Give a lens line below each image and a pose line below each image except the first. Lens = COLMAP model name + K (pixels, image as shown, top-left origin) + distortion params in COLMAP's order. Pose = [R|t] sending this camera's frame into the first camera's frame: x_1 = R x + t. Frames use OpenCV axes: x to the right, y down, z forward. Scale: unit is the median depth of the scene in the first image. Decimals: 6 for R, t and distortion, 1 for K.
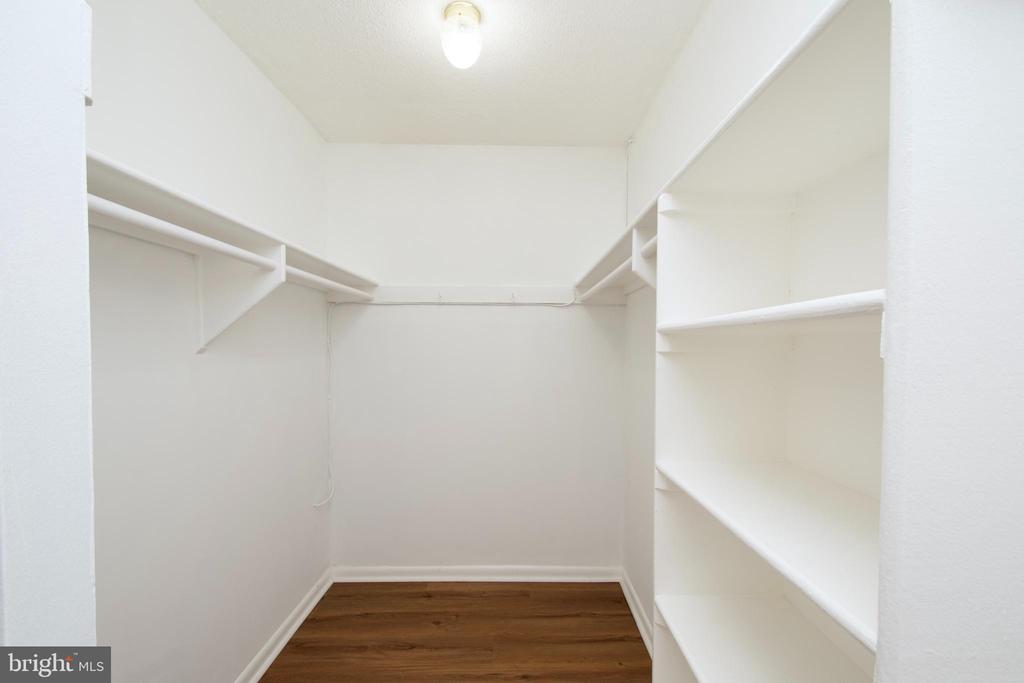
lens RADIAL K [[449.1, 0, 519.0], [0, 449.1, 345.4], [0, 0, 1]] dist [0.006845, -0.005332]
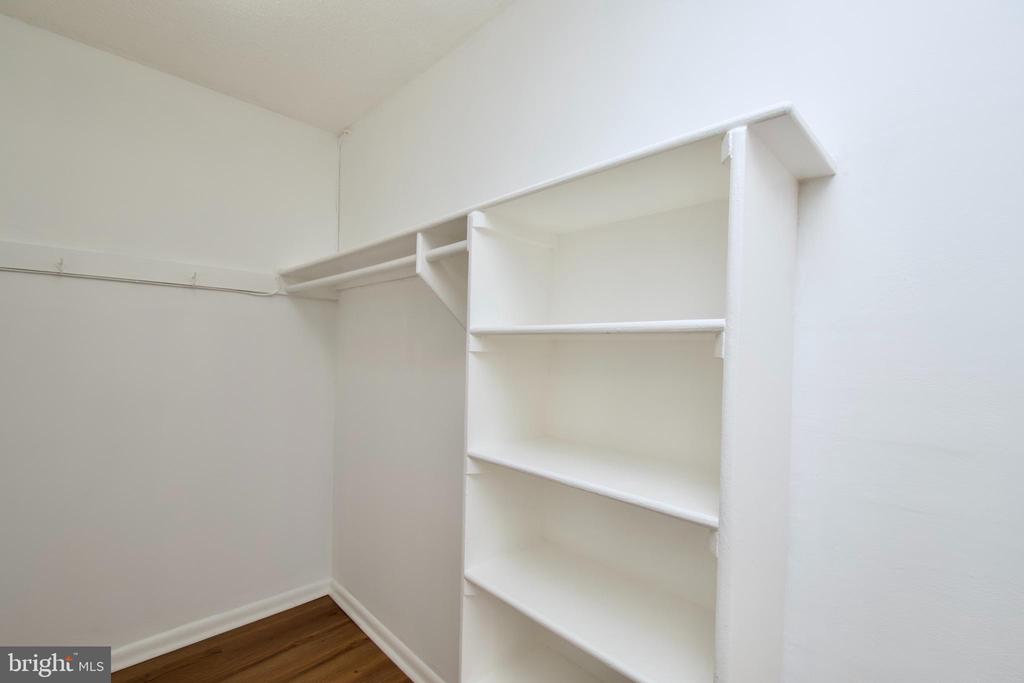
lens RADIAL K [[449.1, 0, 520.4], [0, 449.1, 344.7], [0, 0, 1]] dist [0.006845, -0.005332]
pose [[0.710329, 0.020569, 0.703569, -0.192093], [-0.021766, 0.999737, -0.007252, 0.001042], [-0.703533, -0.010162, 0.710590, 0.059629]]
